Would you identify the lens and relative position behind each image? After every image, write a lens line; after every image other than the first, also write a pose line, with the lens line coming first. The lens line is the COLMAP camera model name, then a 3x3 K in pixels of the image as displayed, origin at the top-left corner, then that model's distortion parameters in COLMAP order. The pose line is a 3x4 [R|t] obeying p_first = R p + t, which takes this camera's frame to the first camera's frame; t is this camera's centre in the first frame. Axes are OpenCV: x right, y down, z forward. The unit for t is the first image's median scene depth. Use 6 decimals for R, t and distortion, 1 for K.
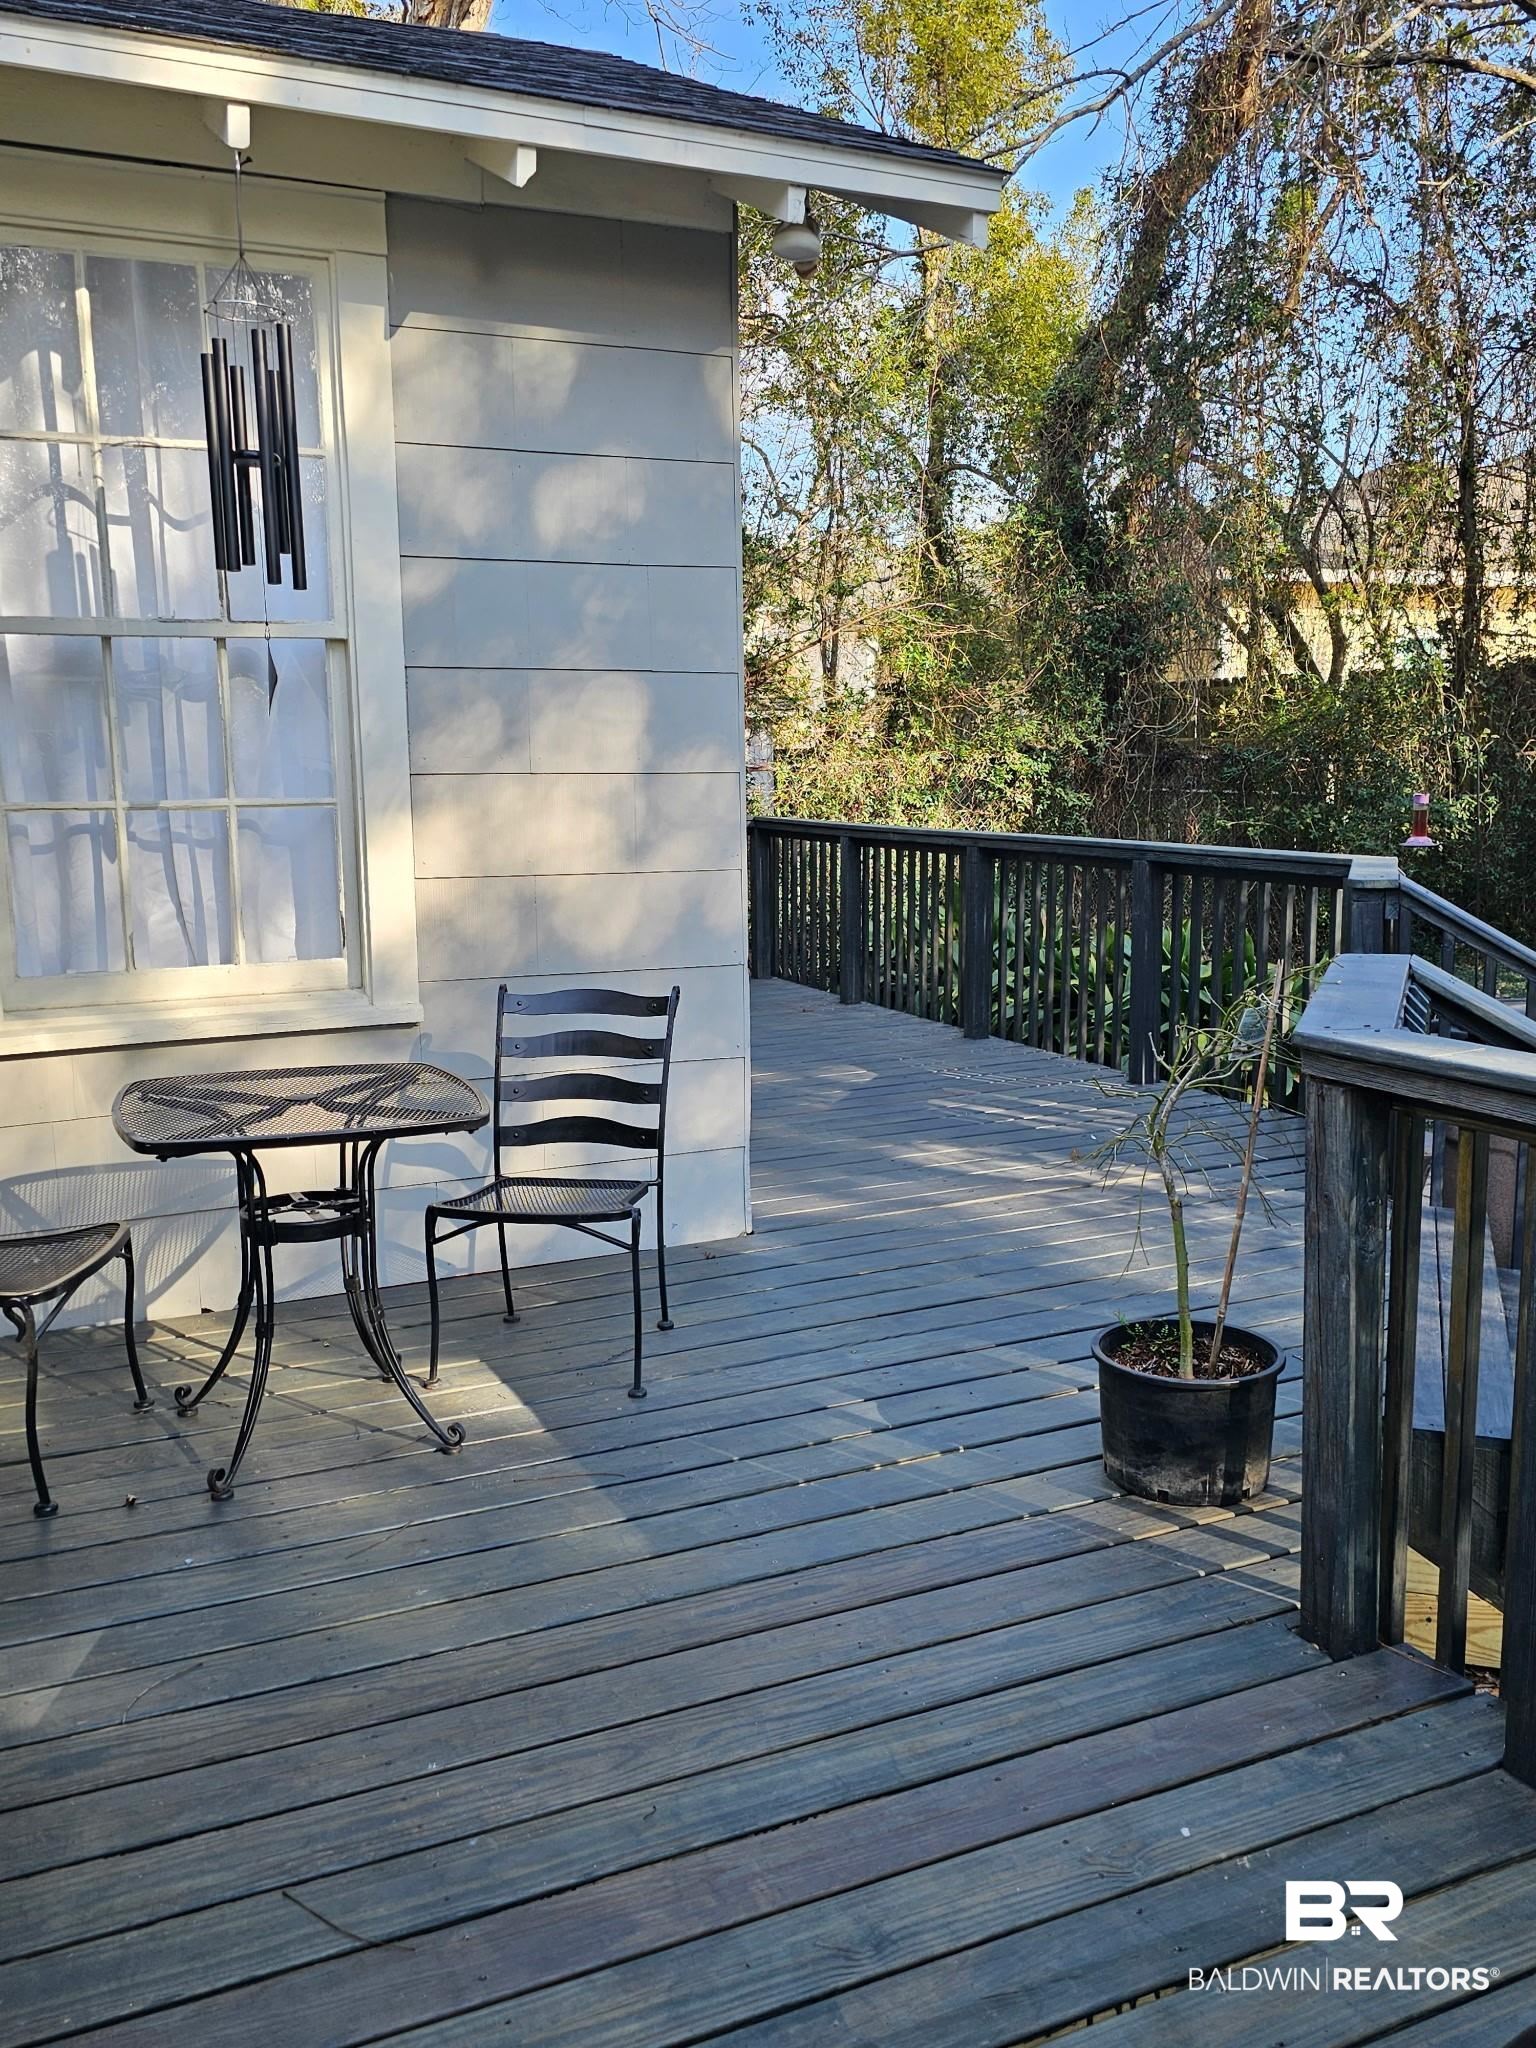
lens RADIAL K [[1749.2, 0, 732.1], [0, 1749.2, 1024.0], [0, 0, 1]] dist [0.047268, -0.009798]
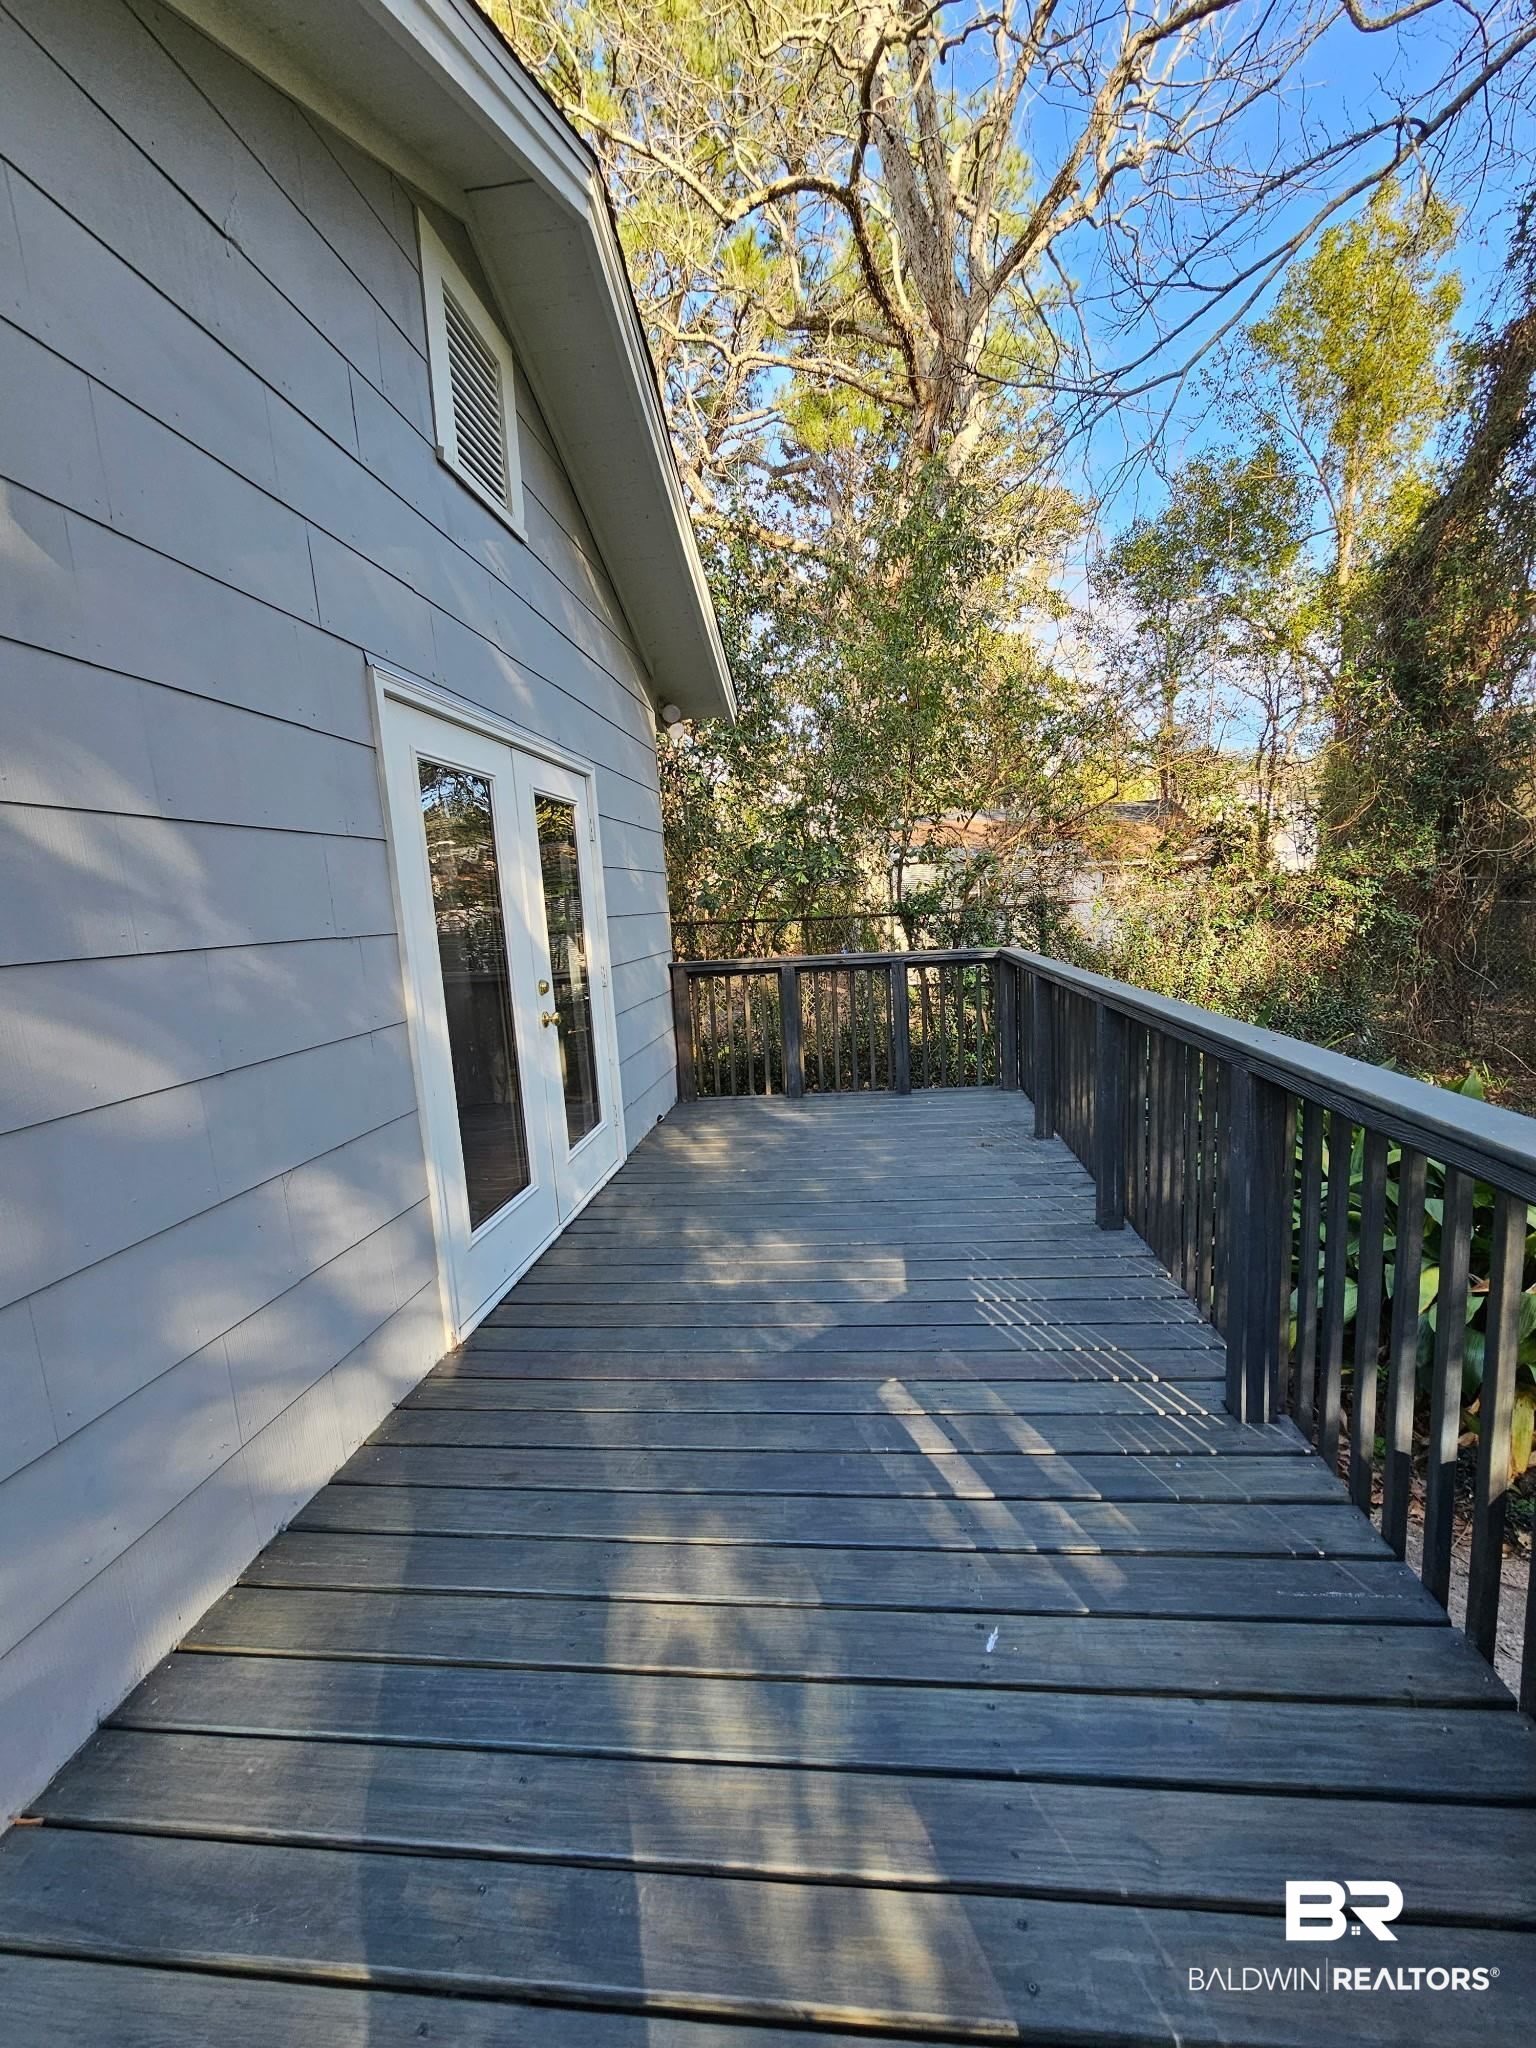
lens RADIAL K [[843.3, 0, 799.7], [0, 843.3, 1013.4], [0, 0, 1]] dist [0.001304, 0.000340]
pose [[0.876070, 0.037612, -0.480716, 0.121413], [-0.039519, 0.999200, 0.006157, -0.057352], [0.480563, 0.013603, 0.876855, 0.350966]]
